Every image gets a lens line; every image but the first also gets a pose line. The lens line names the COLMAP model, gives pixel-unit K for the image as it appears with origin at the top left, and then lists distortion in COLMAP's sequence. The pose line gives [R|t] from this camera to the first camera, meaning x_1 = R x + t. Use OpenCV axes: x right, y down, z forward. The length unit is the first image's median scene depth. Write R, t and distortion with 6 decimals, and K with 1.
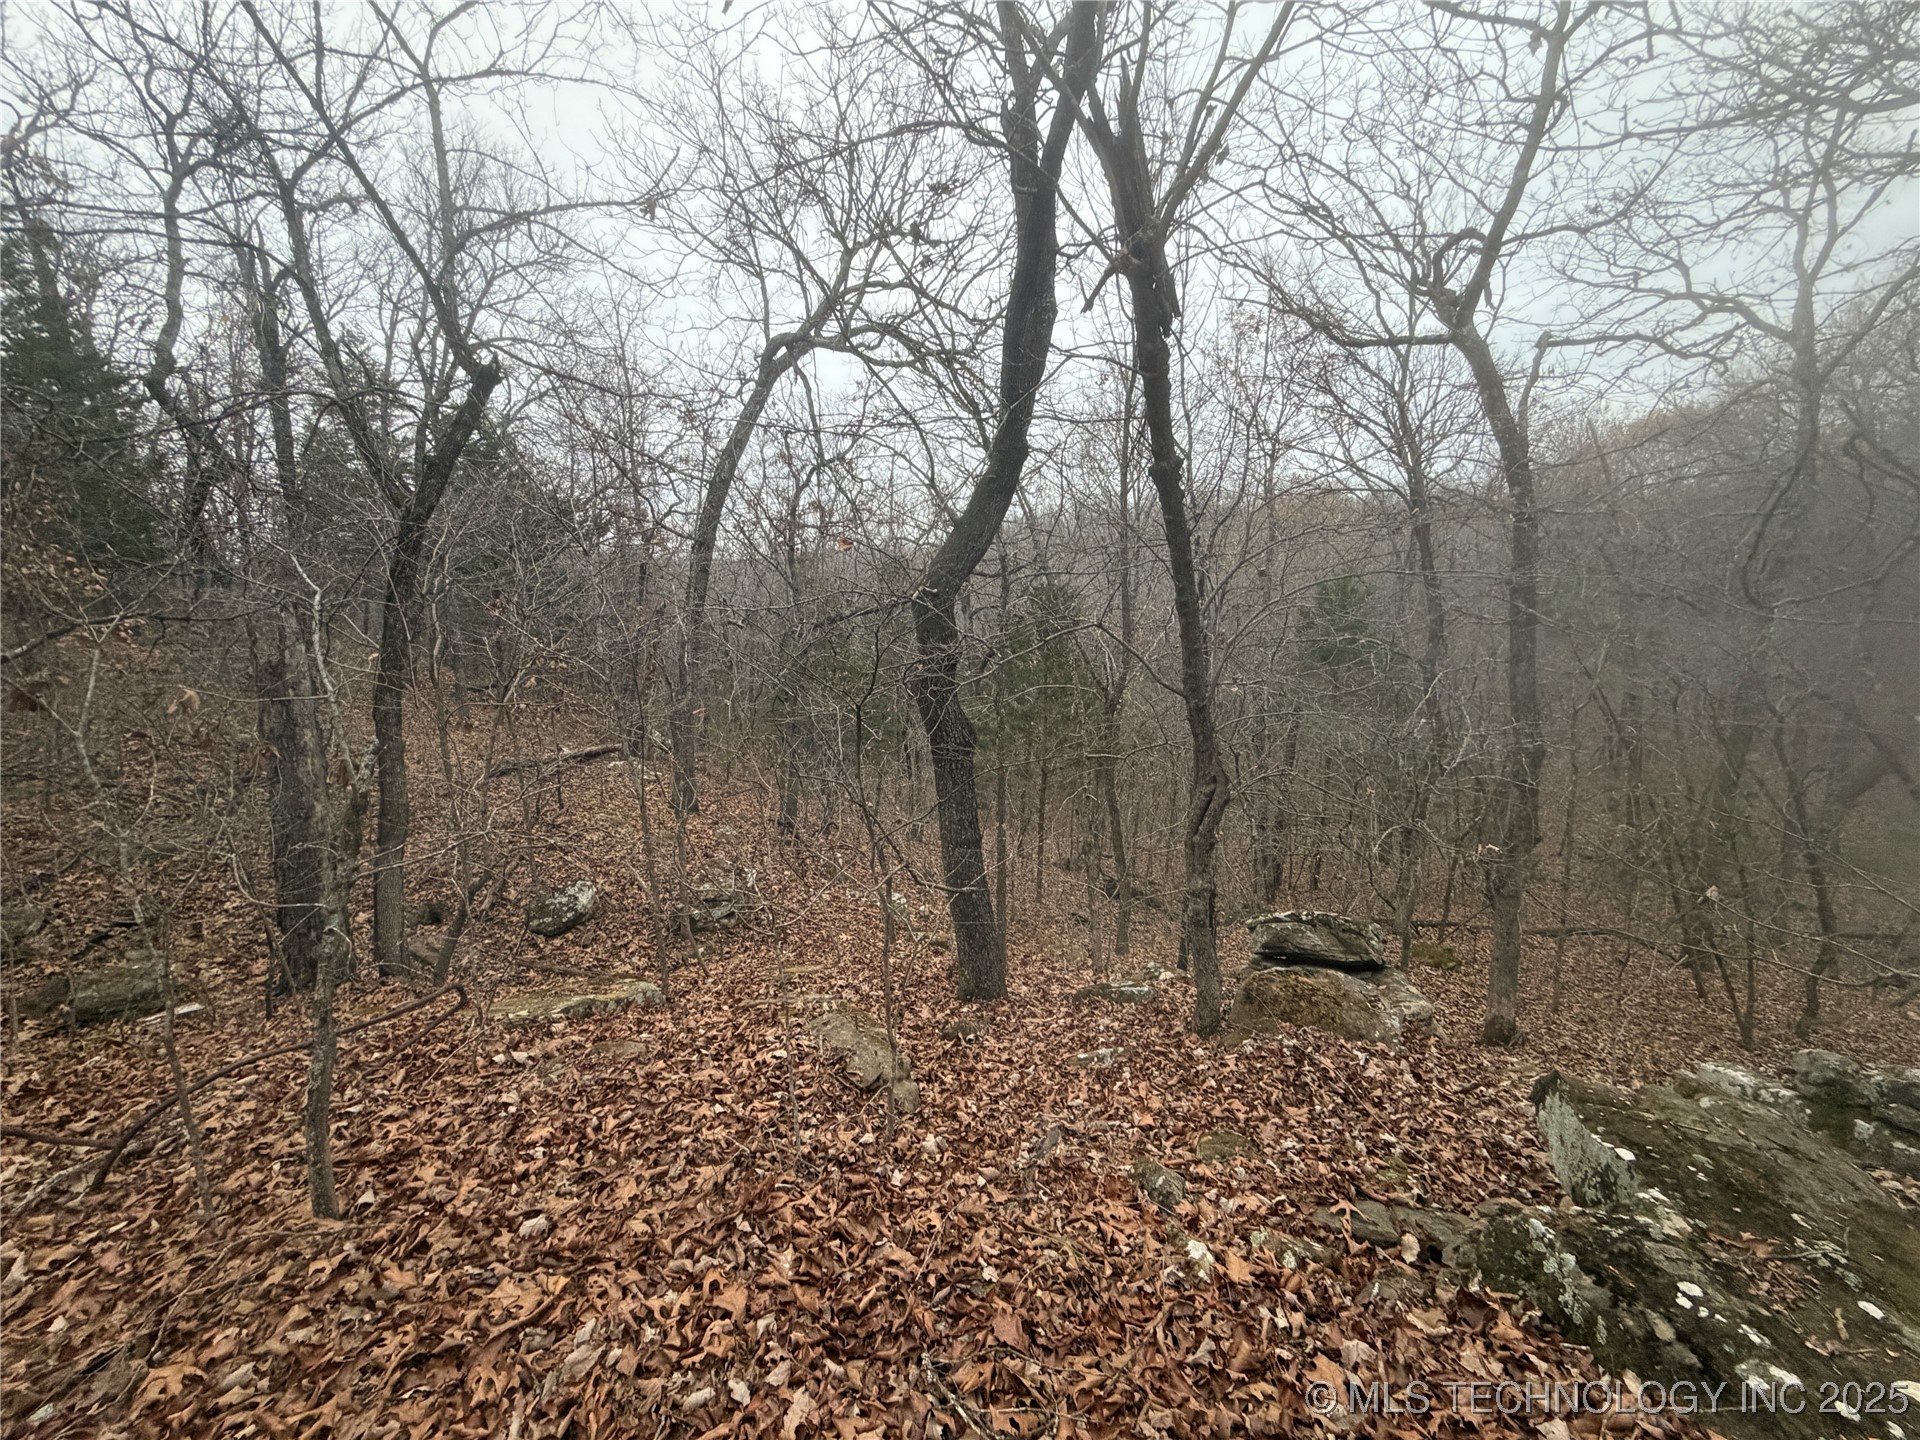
lens RADIAL K [[753.2, 0, 955.4], [0, 753.2, 715.3], [0, 0, 1]] dist [-0.005718, 0.001334]
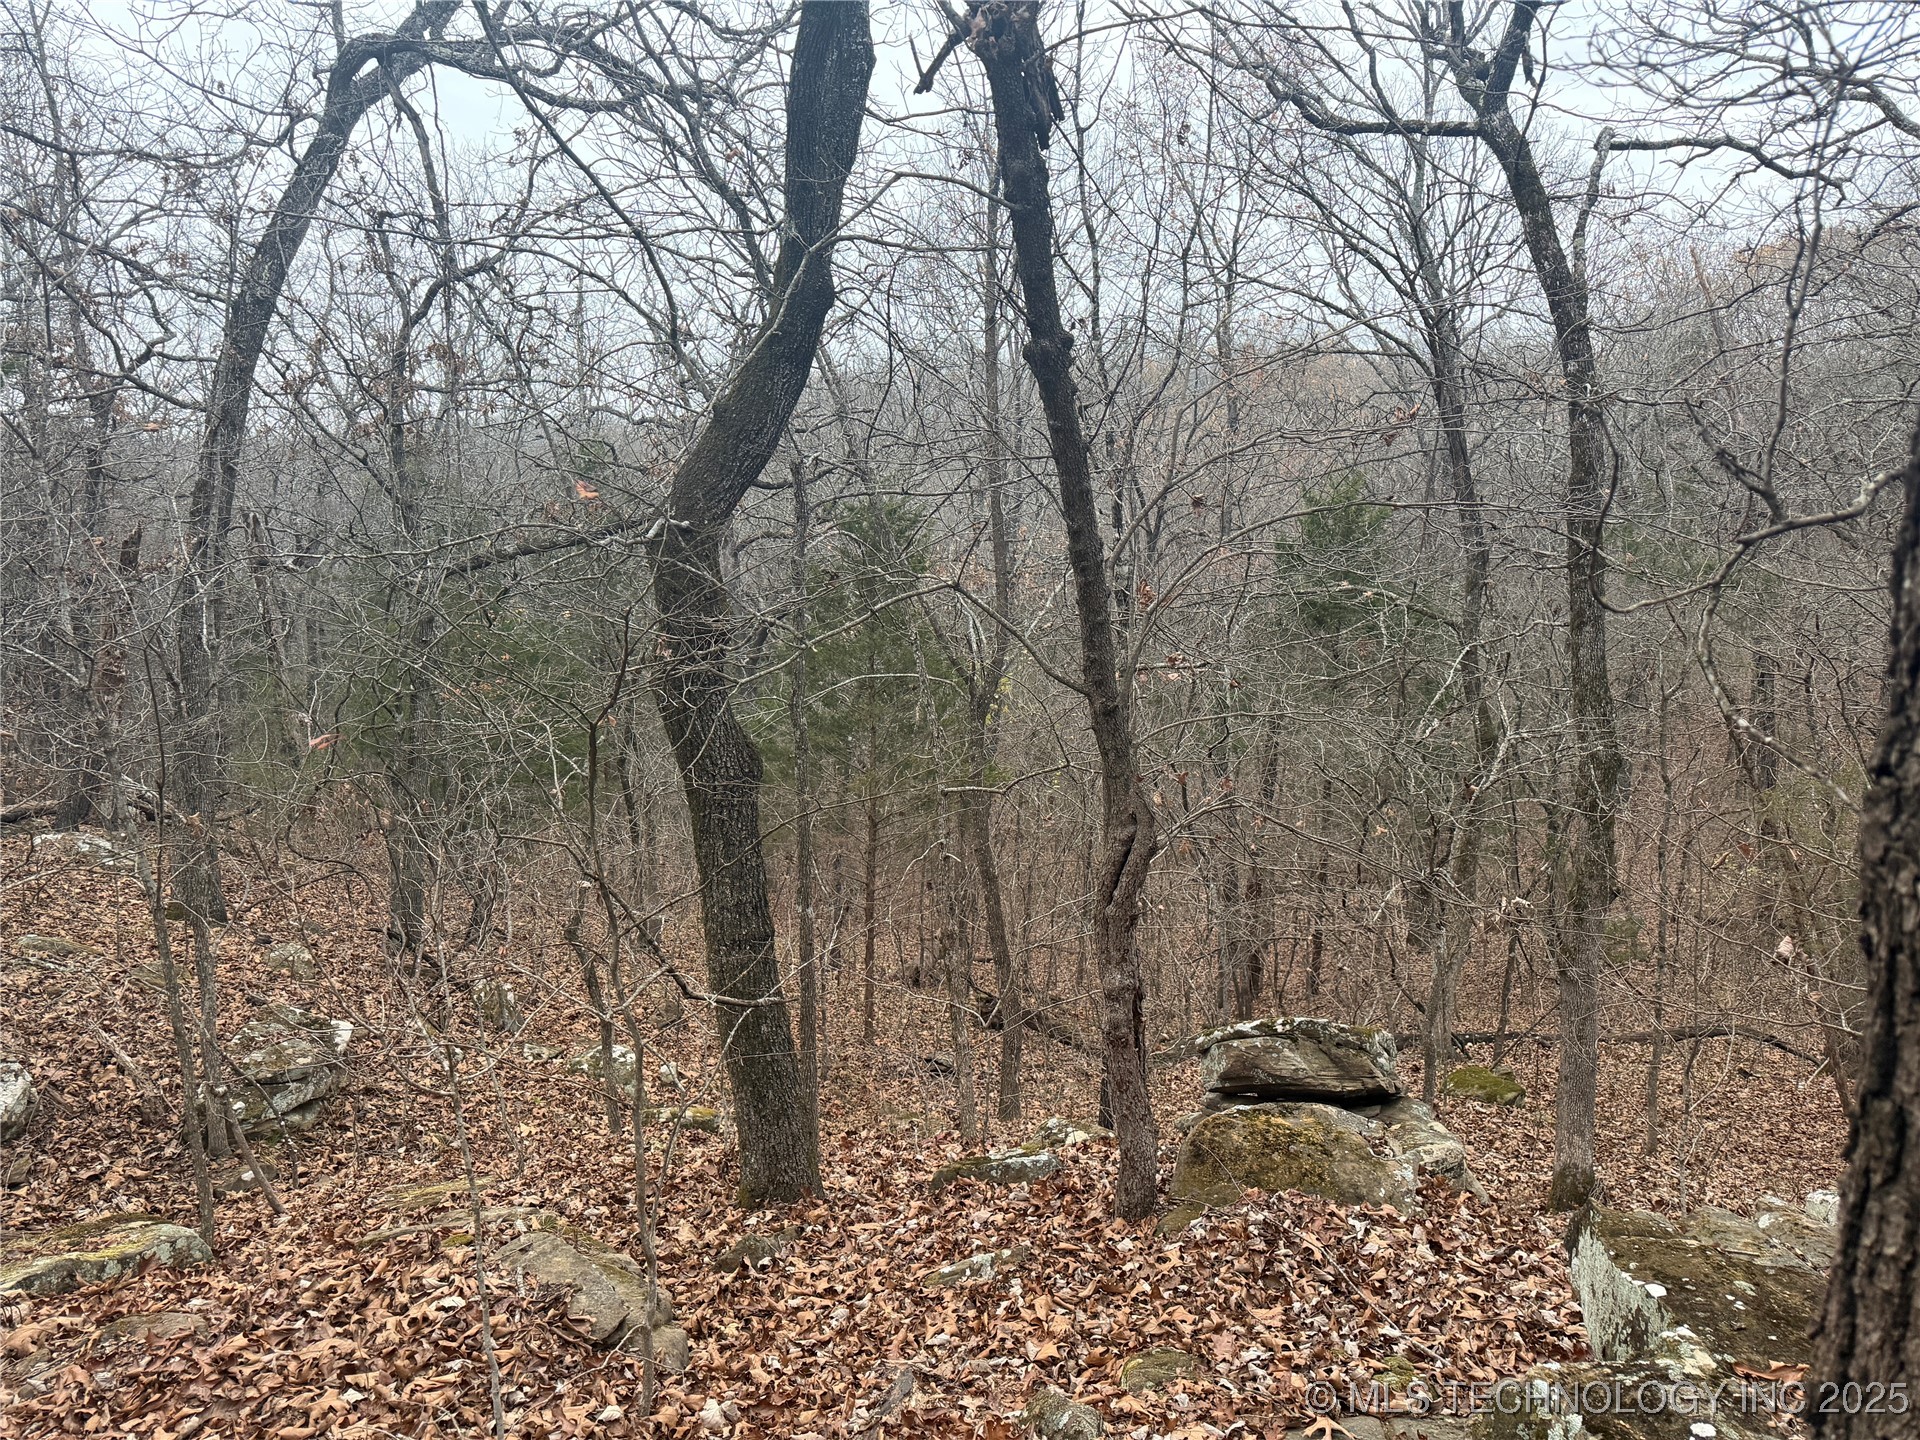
lens RADIAL K [[1331.8, 0, 970.4], [0, 1331.8, 720.2], [0, 0, 1]] dist [0.053723, -0.071236]
pose [[0.980778, -0.025610, 0.193441, -0.016565], [0.026020, 0.999661, 0.000419, -0.003999], [-0.193386, 0.004622, 0.981112, -0.103437]]
